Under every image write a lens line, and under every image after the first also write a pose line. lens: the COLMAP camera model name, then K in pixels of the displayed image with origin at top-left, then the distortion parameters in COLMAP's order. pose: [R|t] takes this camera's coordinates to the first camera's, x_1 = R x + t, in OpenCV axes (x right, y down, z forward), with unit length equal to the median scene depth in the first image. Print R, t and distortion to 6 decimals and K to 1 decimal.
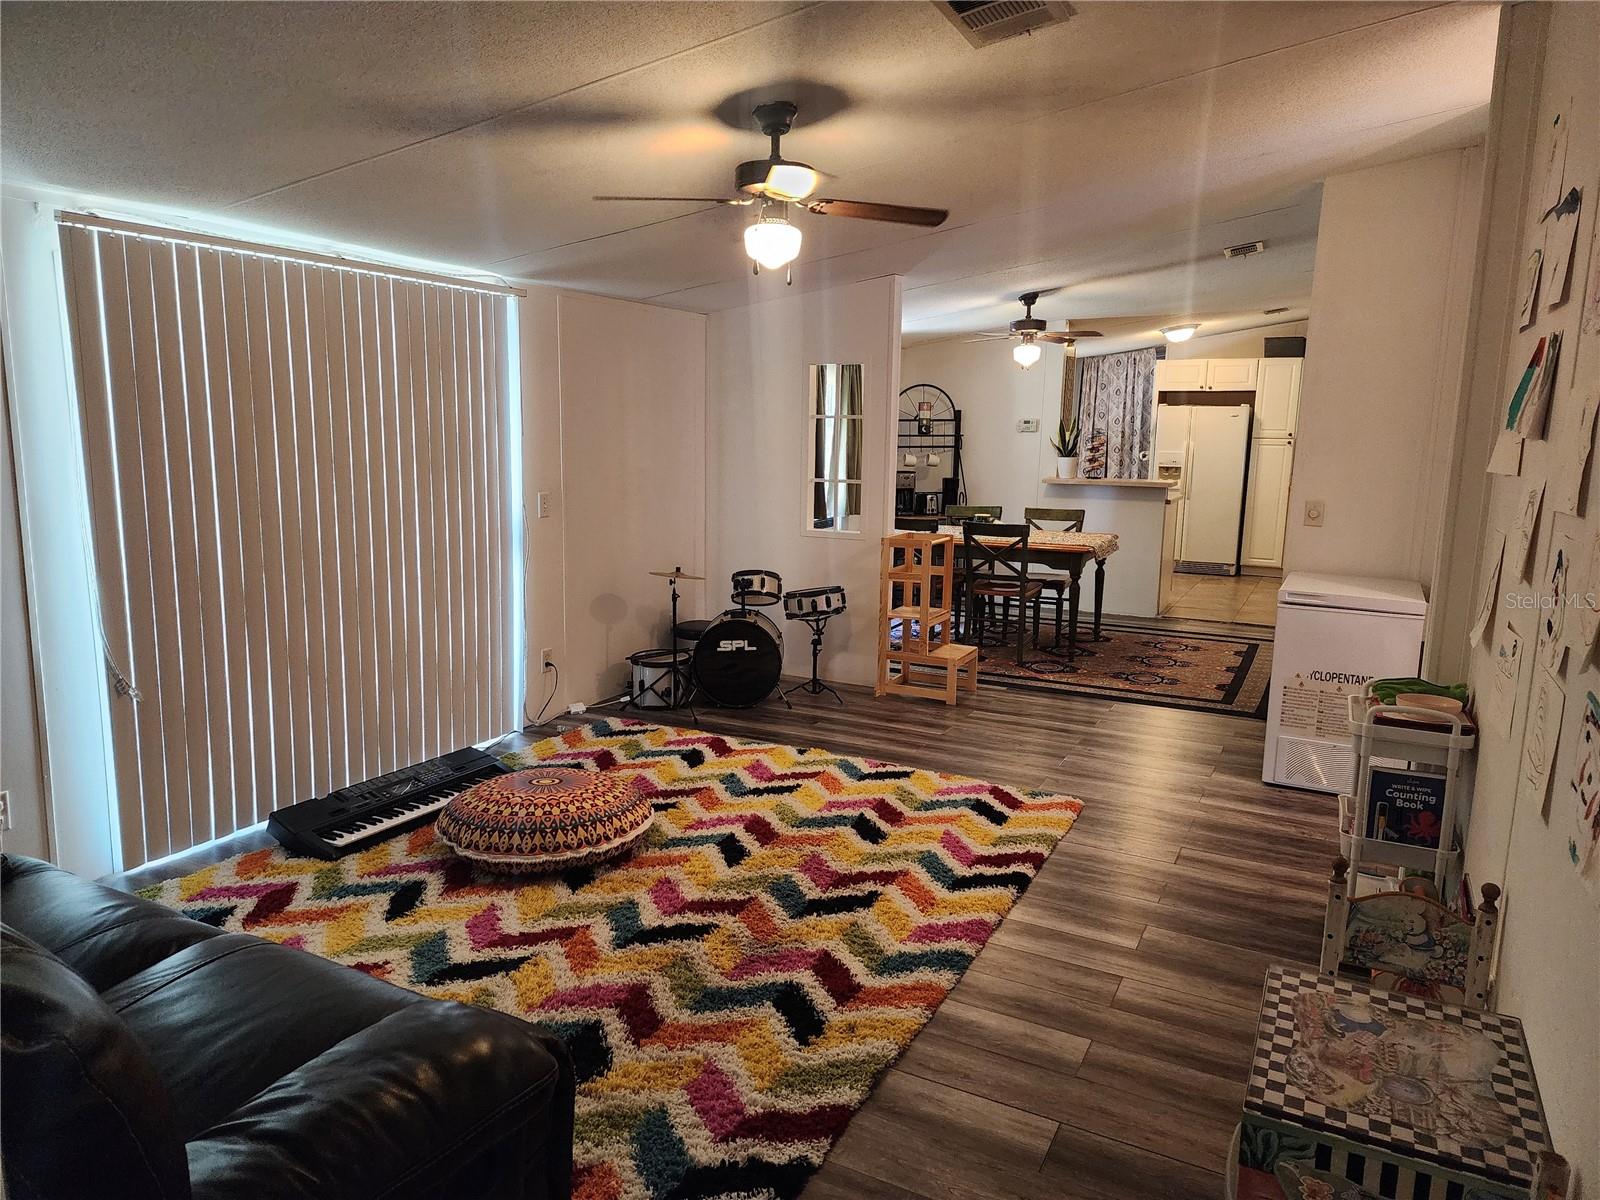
lens RADIAL K [[1073.1, 0, 800.0], [0, 1073.1, 600.0], [0, 0, 1]] dist [0.082101, -0.072857]
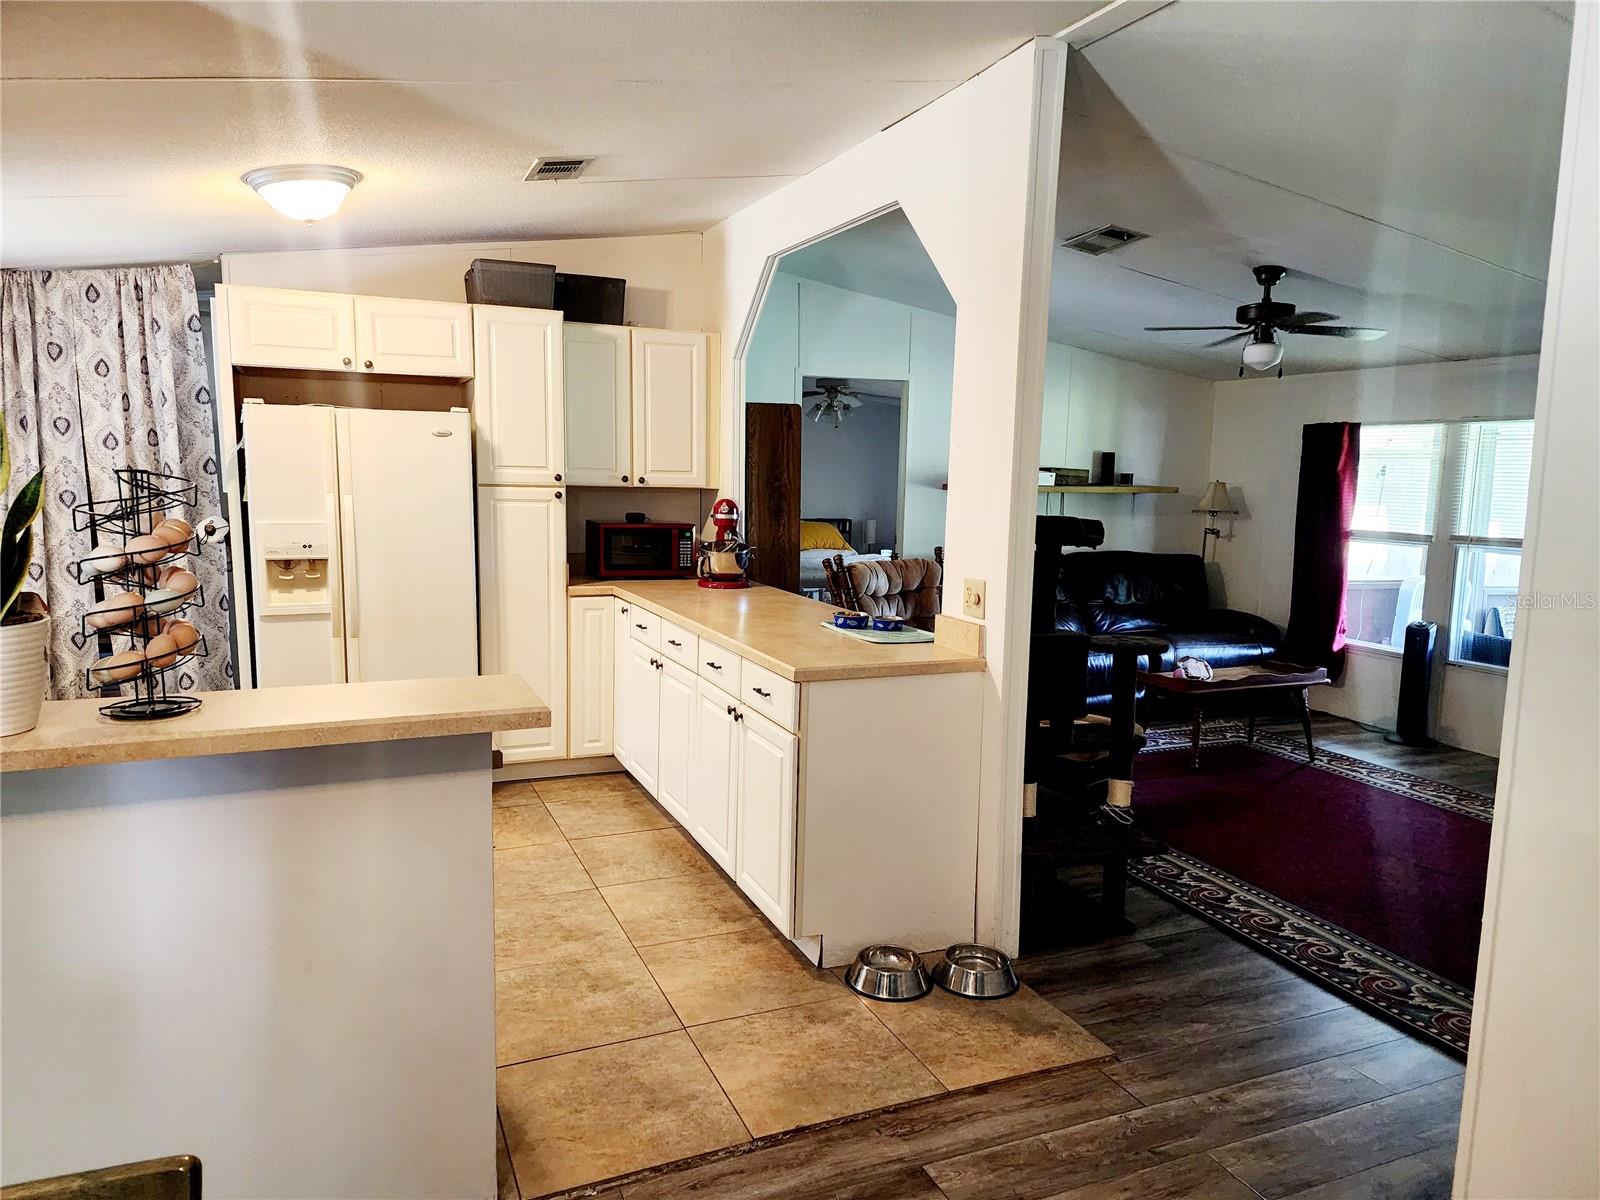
lens RADIAL K [[1073.1, 0, 800.0], [0, 1073.1, 600.0], [0, 0, 1]] dist [0.082101, -0.072857]
pose [[0.631725, -0.100440, 0.768658, 0.154059], [0.121805, 0.992115, 0.029533, -0.098668], [-0.765563, 0.074969, 0.638978, 0.615535]]
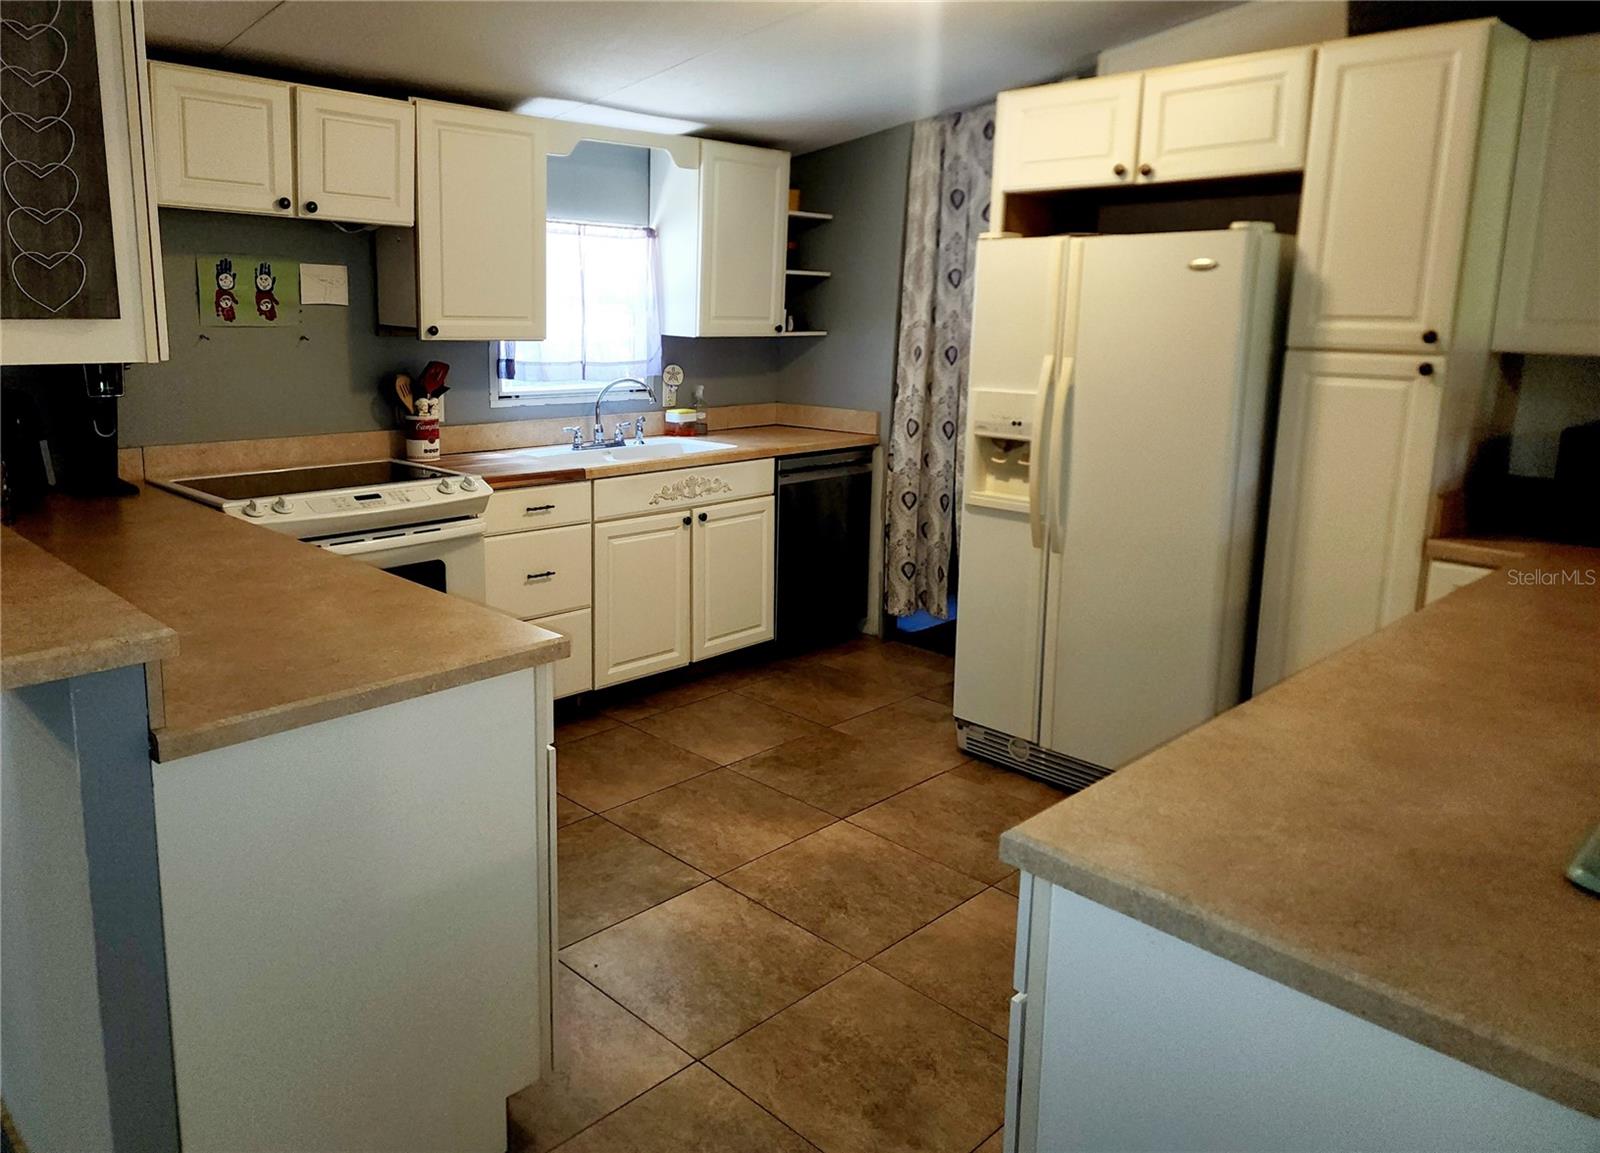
lens RADIAL K [[1098.6, 0, 797.0], [0, 1098.6, 548.0], [0, 0, 1]] dist [0.001645, 0.000200]
pose [[0.954398, 0.057788, -0.292891, 0.379552], [-0.044416, 0.997653, 0.052109, -0.106848], [0.295215, -0.036724, 0.954725, 0.691850]]
